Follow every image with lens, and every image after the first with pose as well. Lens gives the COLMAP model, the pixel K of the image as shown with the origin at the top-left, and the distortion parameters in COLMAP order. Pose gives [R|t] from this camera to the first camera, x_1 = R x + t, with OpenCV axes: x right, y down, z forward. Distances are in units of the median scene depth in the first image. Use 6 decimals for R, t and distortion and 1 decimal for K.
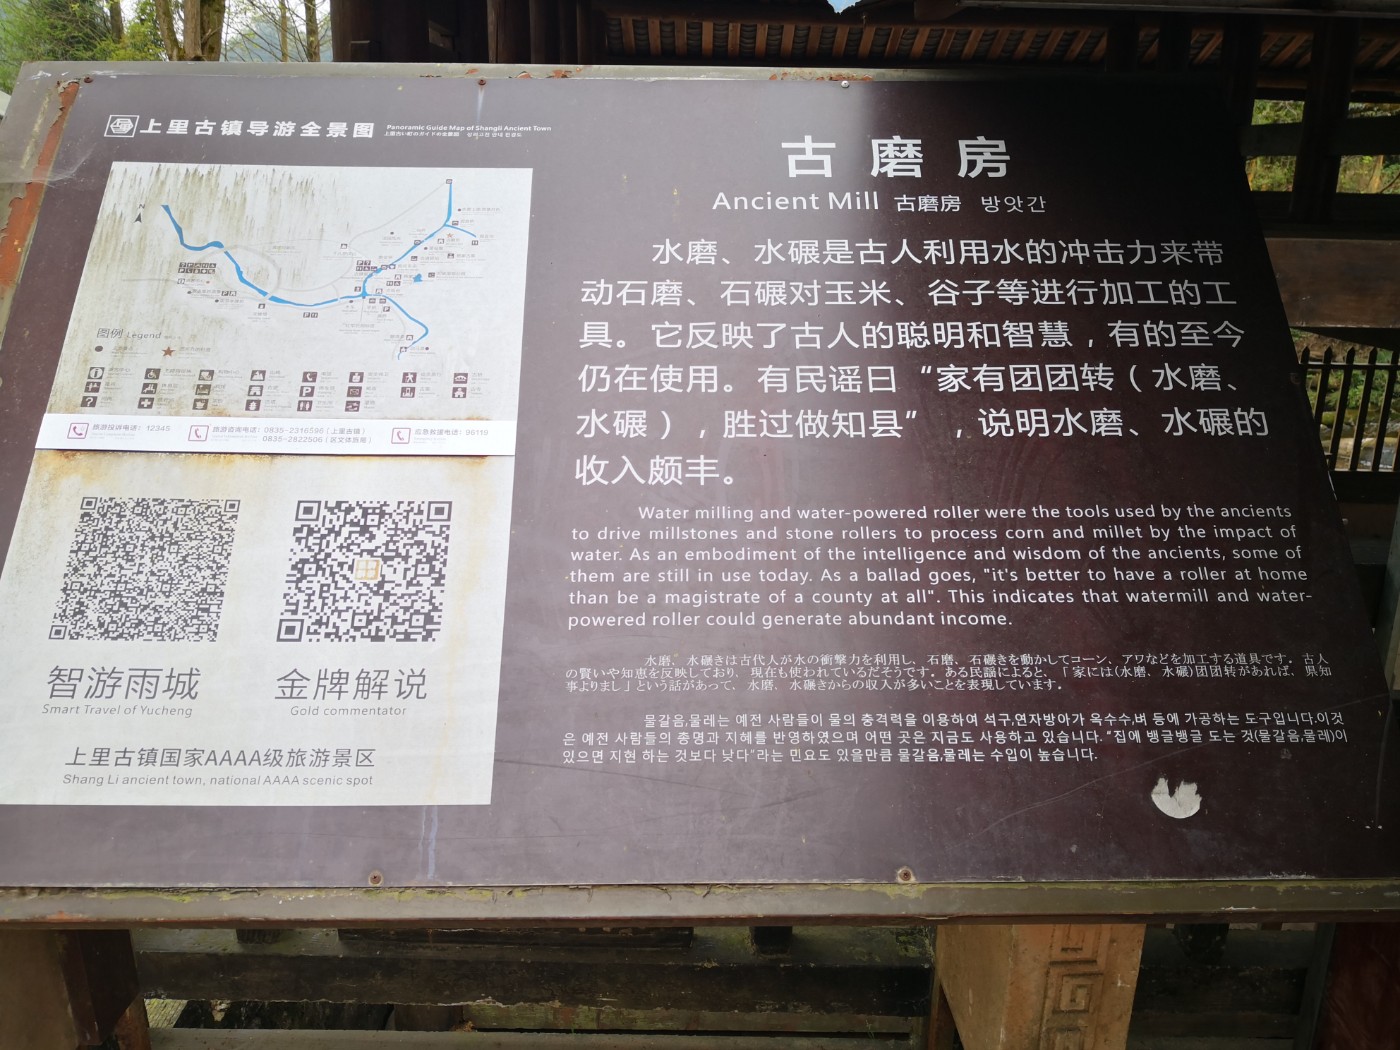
lens RADIAL K [[1135.1, 0, 692.8], [0, 1135.1, 525.3], [0, 0, 1]] dist [0.033674, -0.062409]
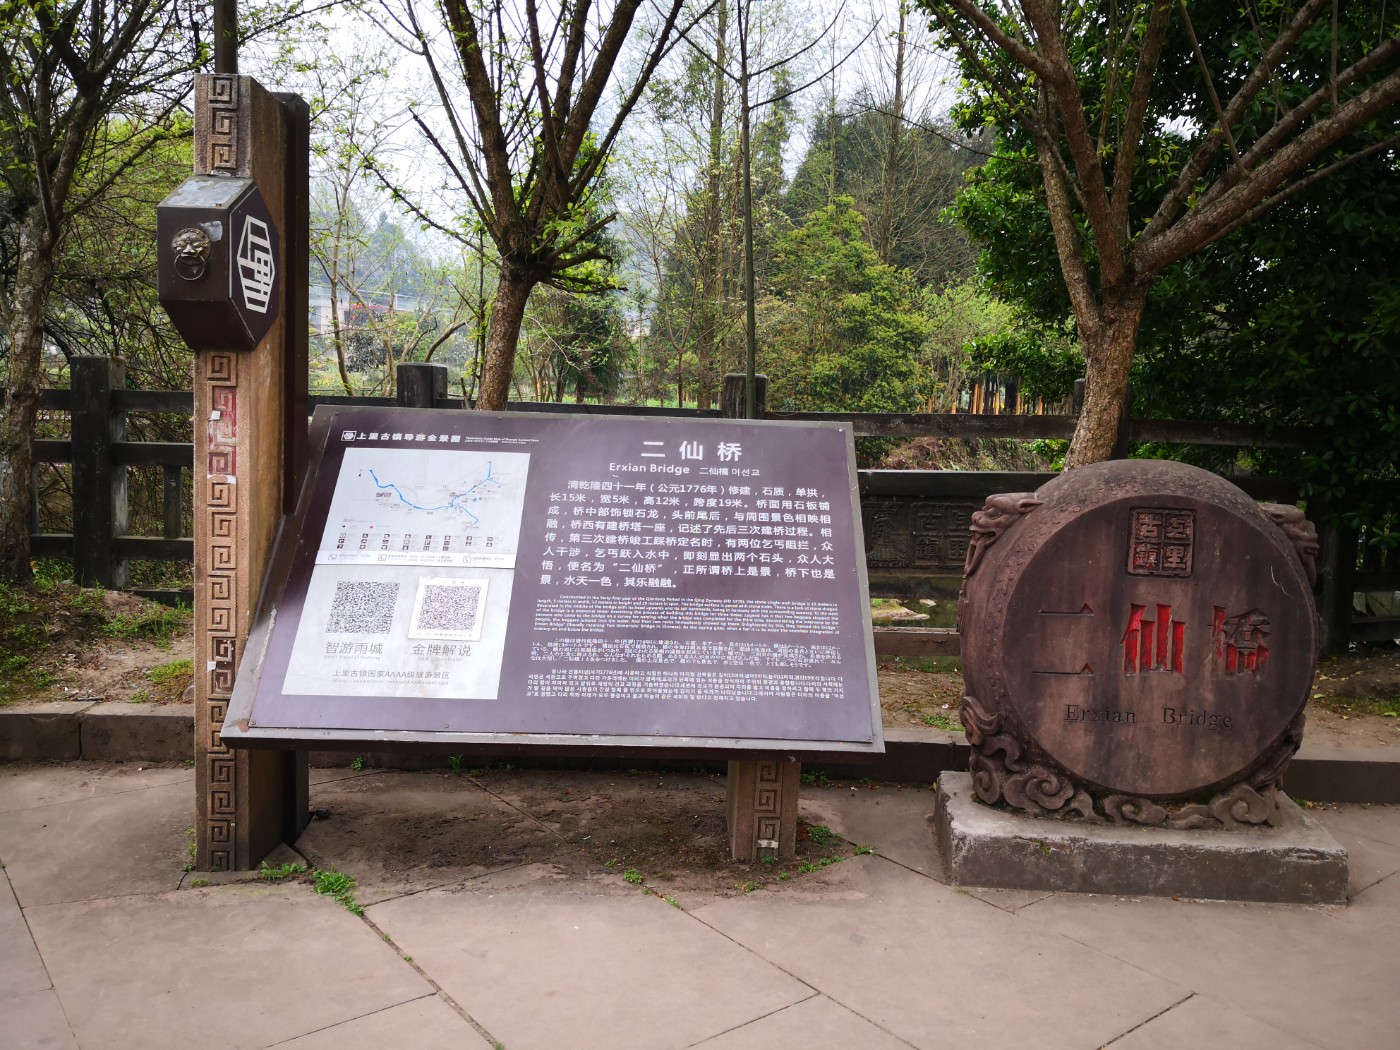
lens RADIAL K [[1135.1, 0, 702.2], [0, 1135.1, 527.4], [0, 0, 1]] dist [0.033674, -0.062409]
pose [[0.999612, 0.002935, -0.027699, 0.333462], [-0.008902, 0.975946, -0.217831, 0.394253], [0.026394, 0.217993, 0.975593, -1.438207]]
